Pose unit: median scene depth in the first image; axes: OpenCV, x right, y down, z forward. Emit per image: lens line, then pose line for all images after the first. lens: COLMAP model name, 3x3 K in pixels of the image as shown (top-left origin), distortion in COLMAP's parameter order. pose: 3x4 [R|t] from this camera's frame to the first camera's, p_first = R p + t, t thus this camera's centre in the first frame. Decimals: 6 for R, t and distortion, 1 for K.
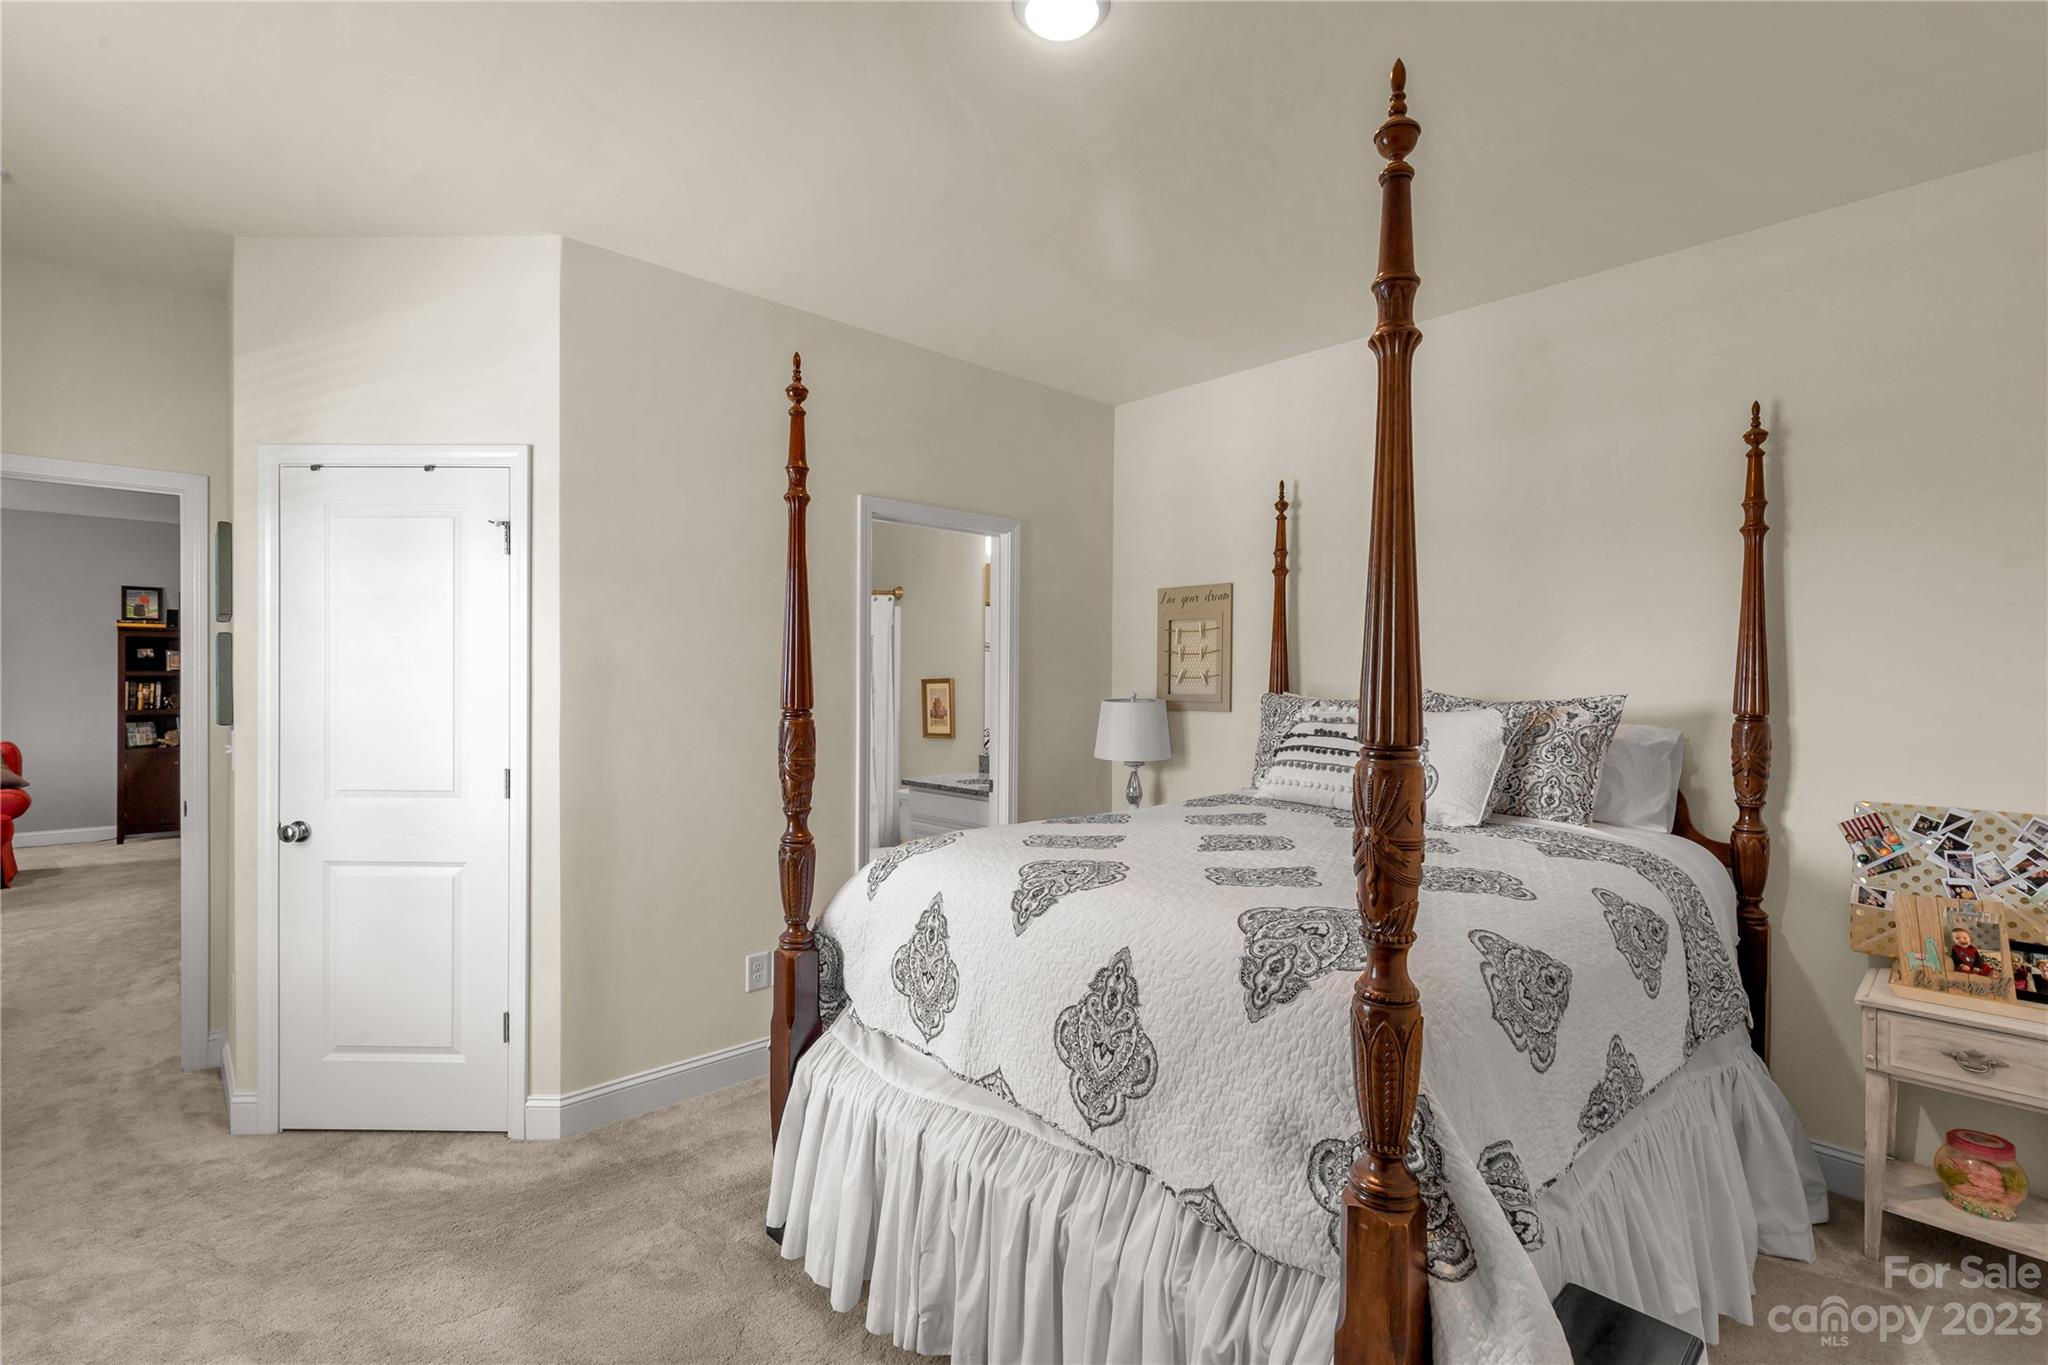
lens RADIAL K [[906.6, 0, 1015.7], [0, 906.6, 691.3], [0, 0, 1]] dist [0.005231, 0.000312]
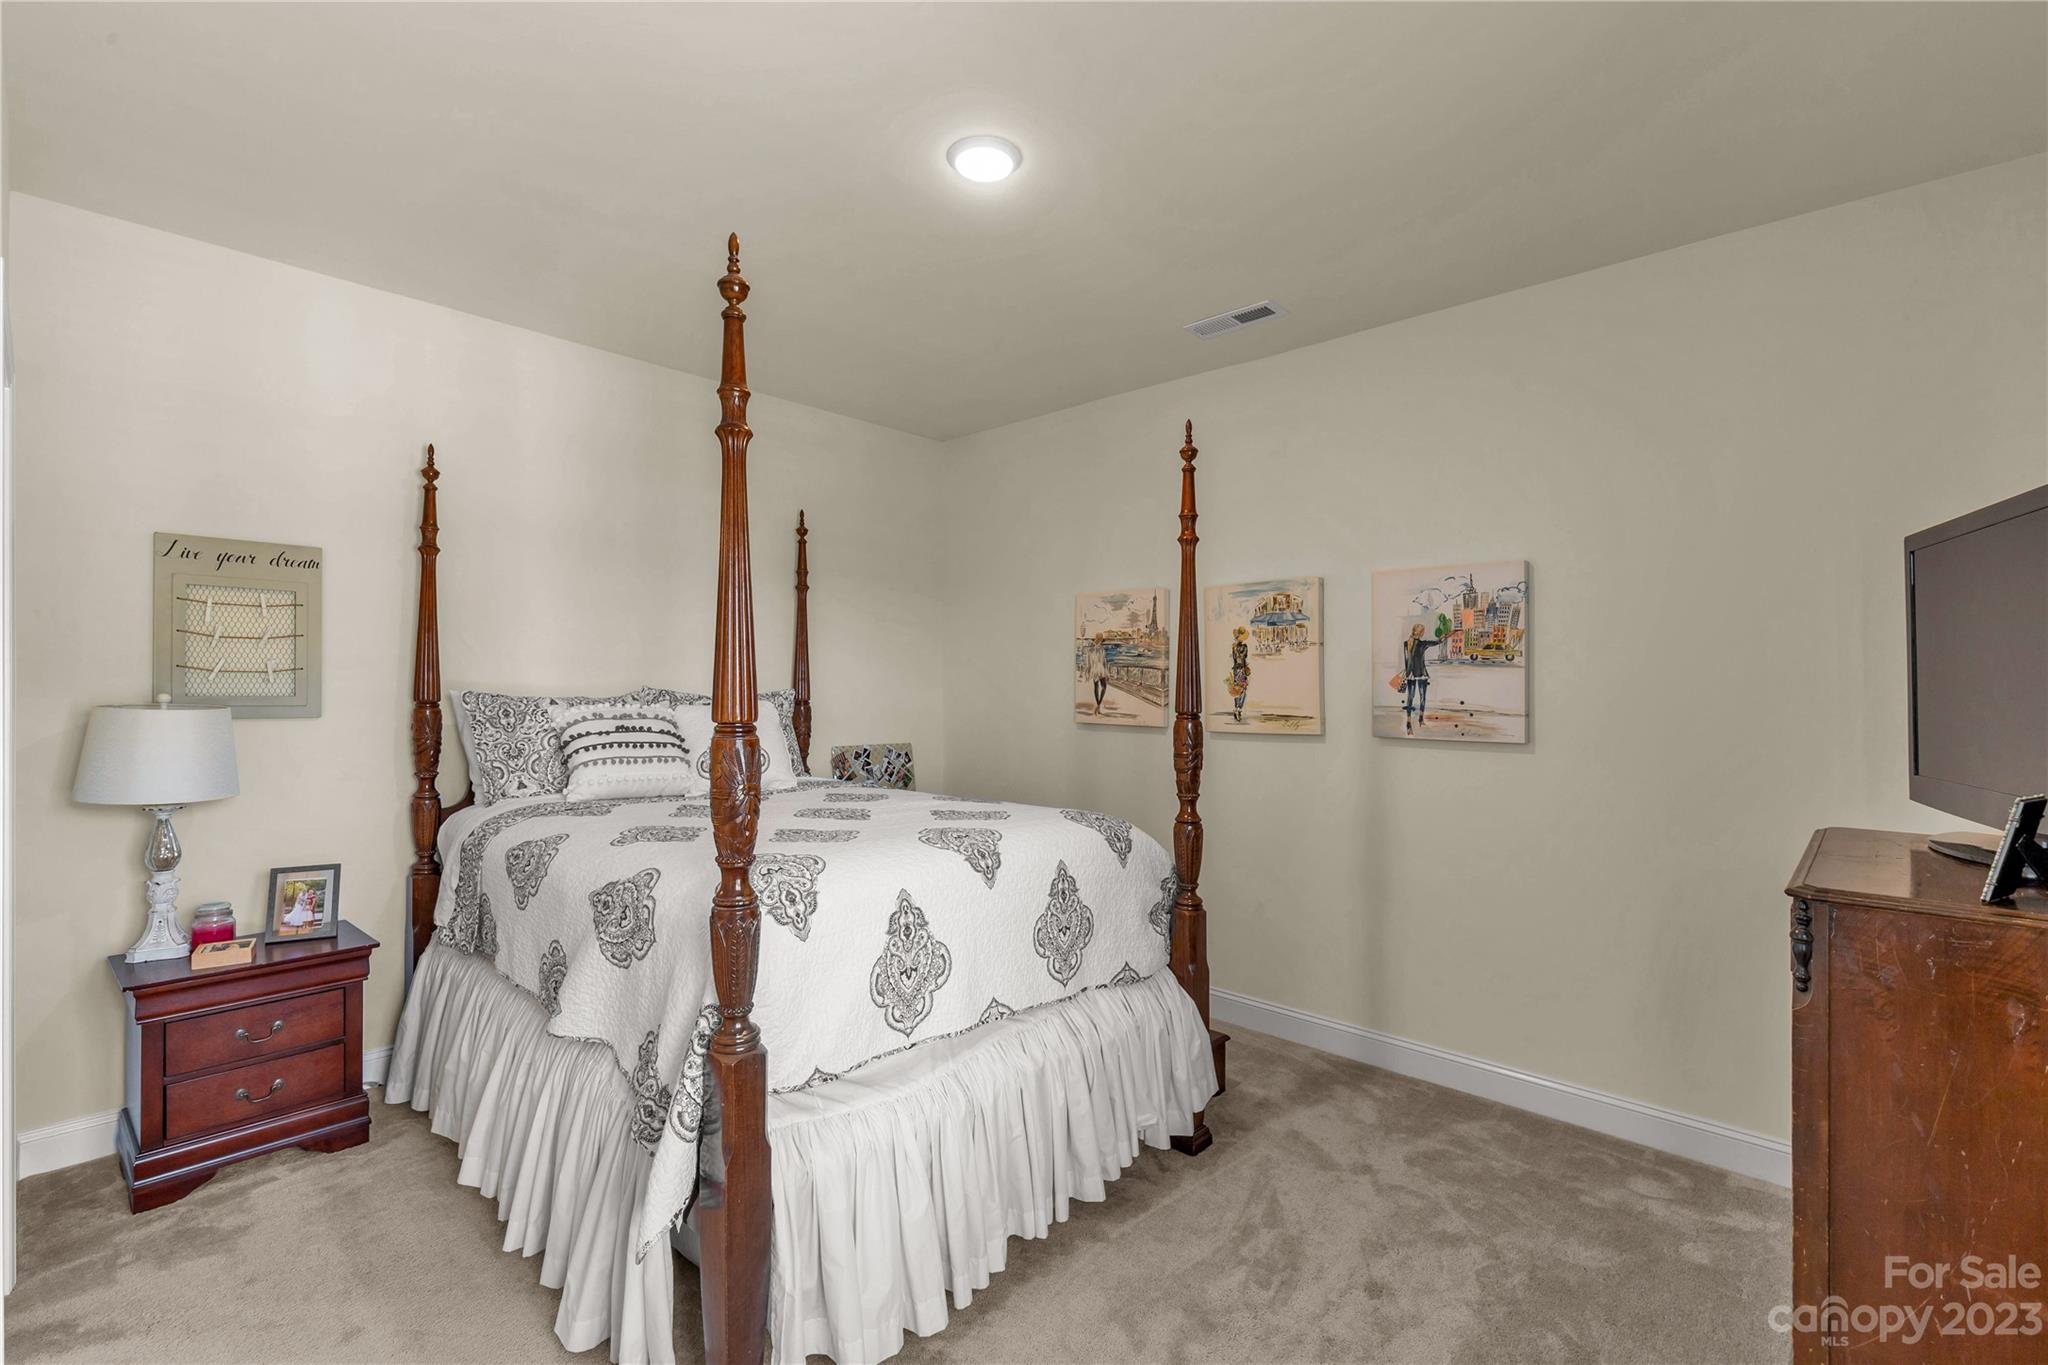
lens RADIAL K [[906.6, 0, 1015.8], [0, 906.6, 678.8], [0, 0, 1]] dist [0.005231, 0.000312]
pose [[-0.042904, -0.001703, 0.999078, -0.906585], [0.001918, 0.999997, 0.001787, -0.016344], [-0.999077, 0.001992, -0.042900, 0.739710]]
